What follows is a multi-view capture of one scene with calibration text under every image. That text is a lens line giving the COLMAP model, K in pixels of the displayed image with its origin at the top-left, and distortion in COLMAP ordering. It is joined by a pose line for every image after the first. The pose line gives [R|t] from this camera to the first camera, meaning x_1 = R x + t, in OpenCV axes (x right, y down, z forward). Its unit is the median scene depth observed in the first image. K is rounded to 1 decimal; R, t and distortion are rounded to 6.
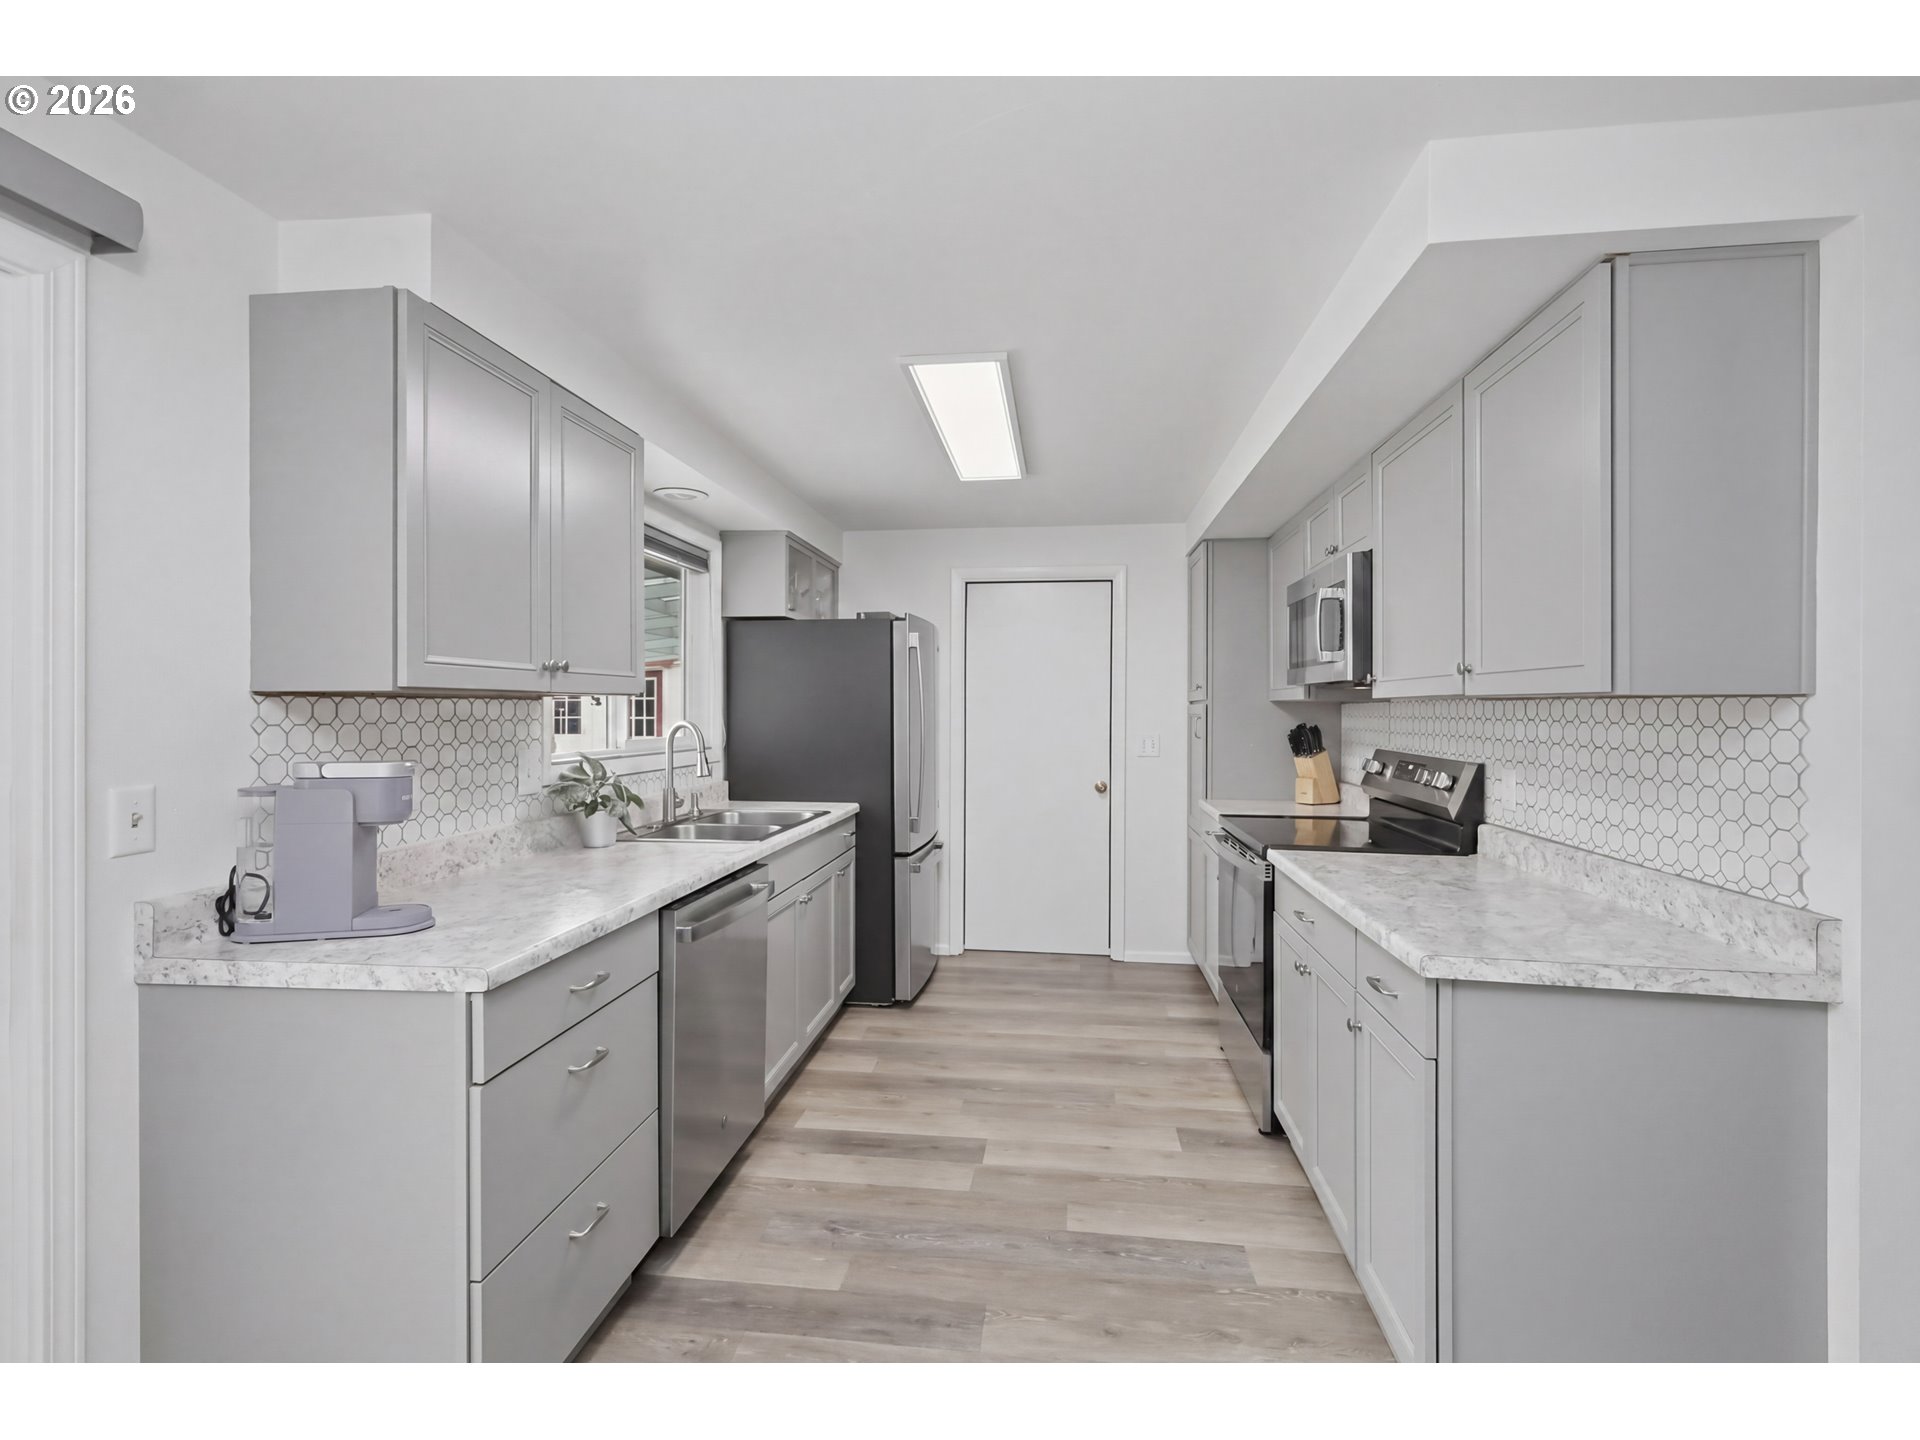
lens RADIAL K [[862.3, 0, 972.4], [0, 862.3, 710.5], [0, 0, 1]] dist [0.001050, -0.000789]
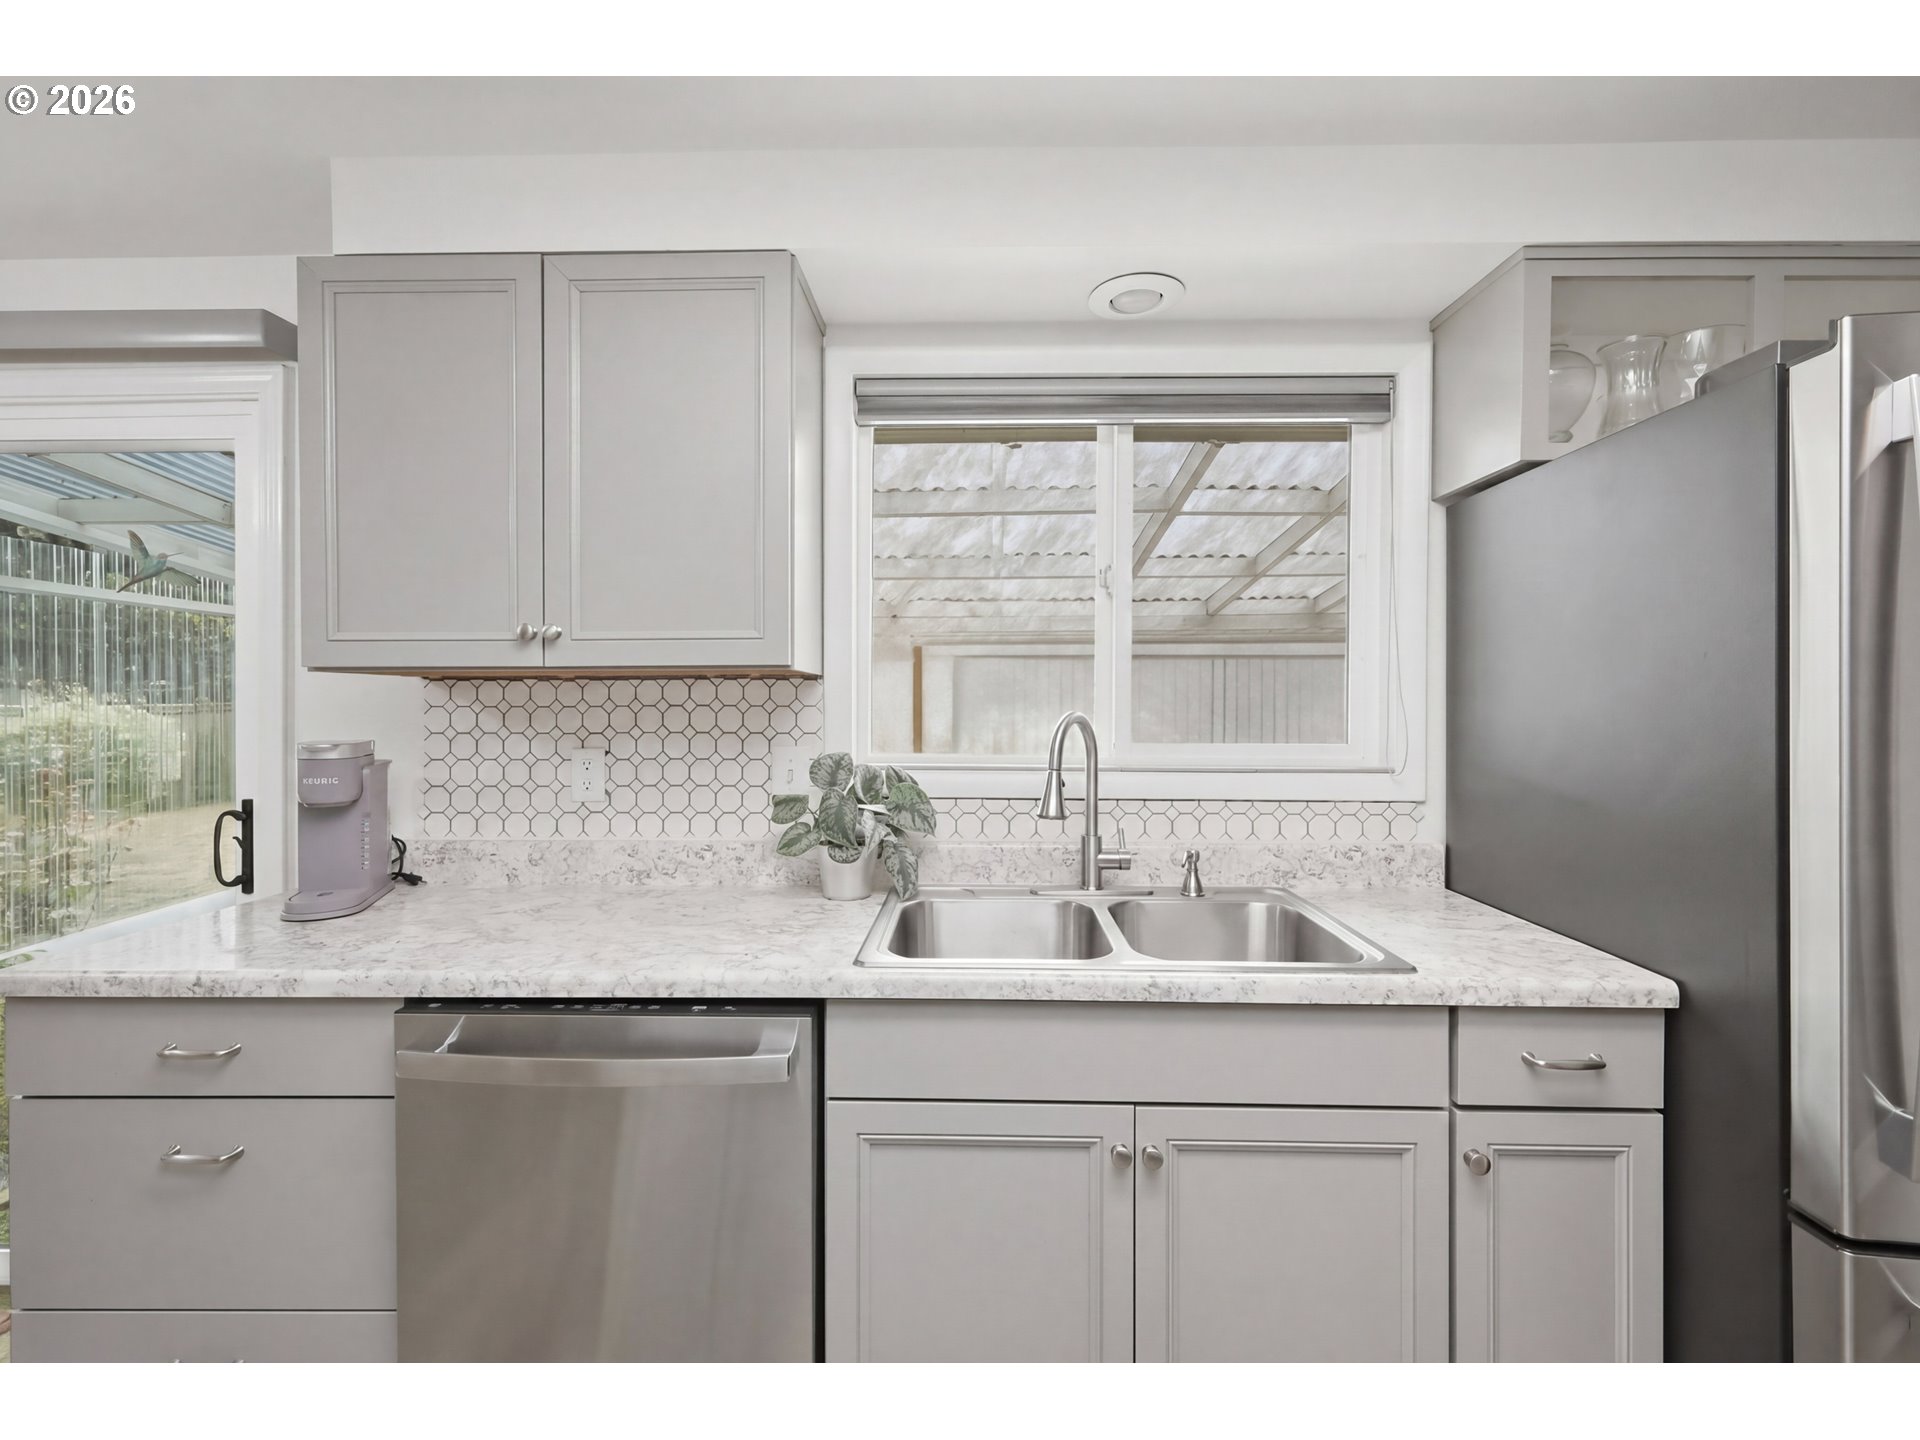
lens RADIAL K [[862.3, 0, 951.4], [0, 862.3, 705.3], [0, 0, 1]] dist [0.001050, -0.000789]
pose [[0.084731, 0.005483, -0.996389, 0.254267], [-0.001956, 0.999984, 0.005336, 0.005526], [0.996402, 0.001496, 0.084740, 1.095803]]
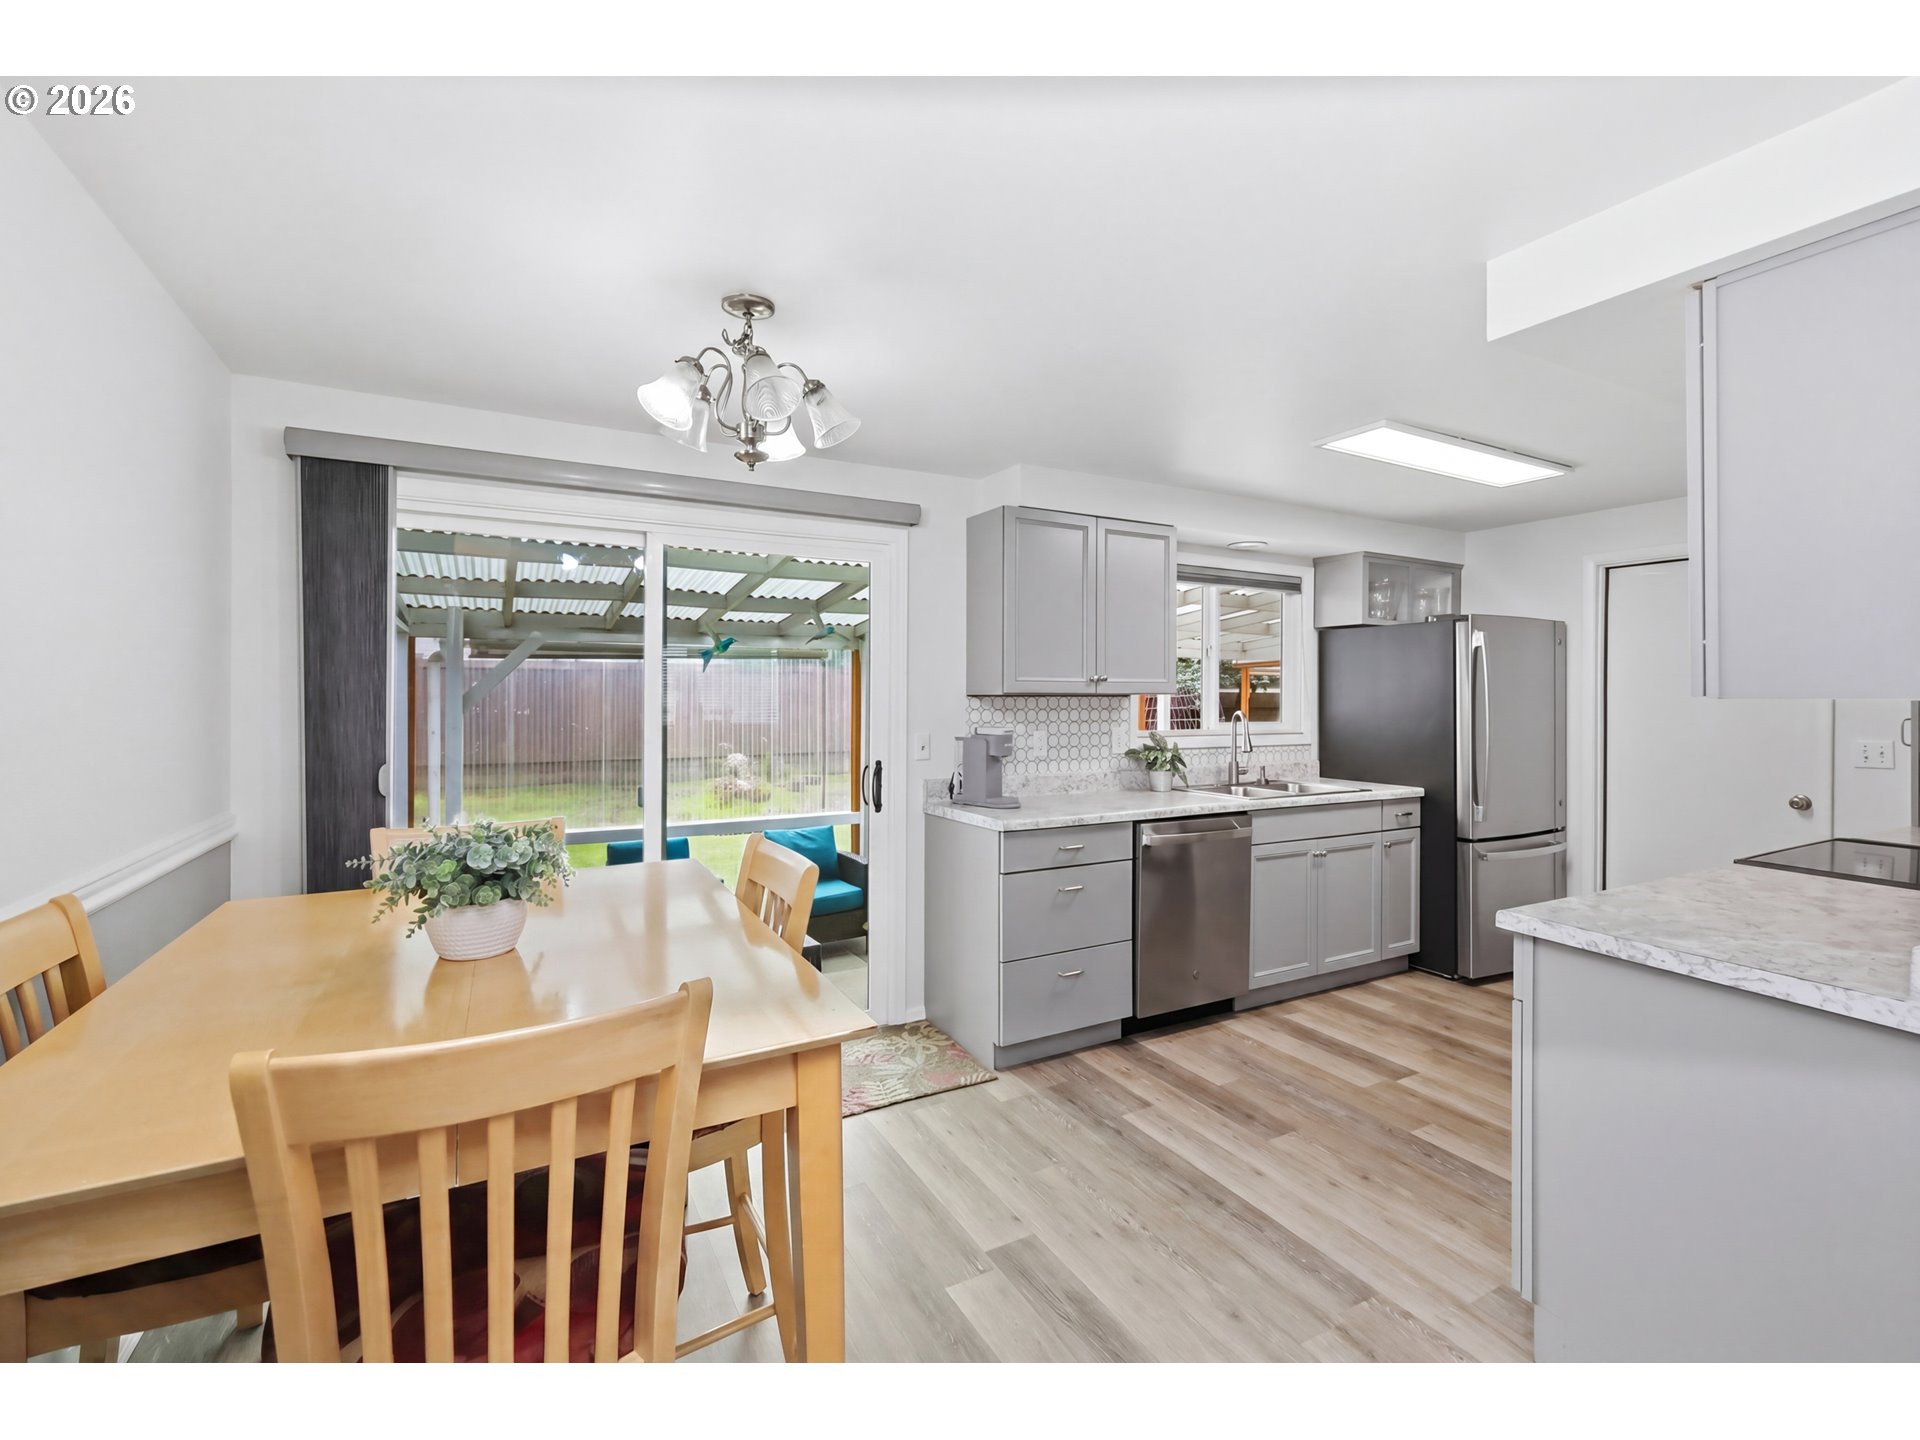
lens RADIAL K [[862.3, 0, 946.9], [0, 862.3, 696.3], [0, 0, 1]] dist [0.001050, -0.000789]
pose [[0.572730, 0.001774, -0.819742, 0.662726], [-0.005190, 0.999985, -0.001463, -0.009631], [0.819727, 0.005093, 0.572731, -0.219063]]
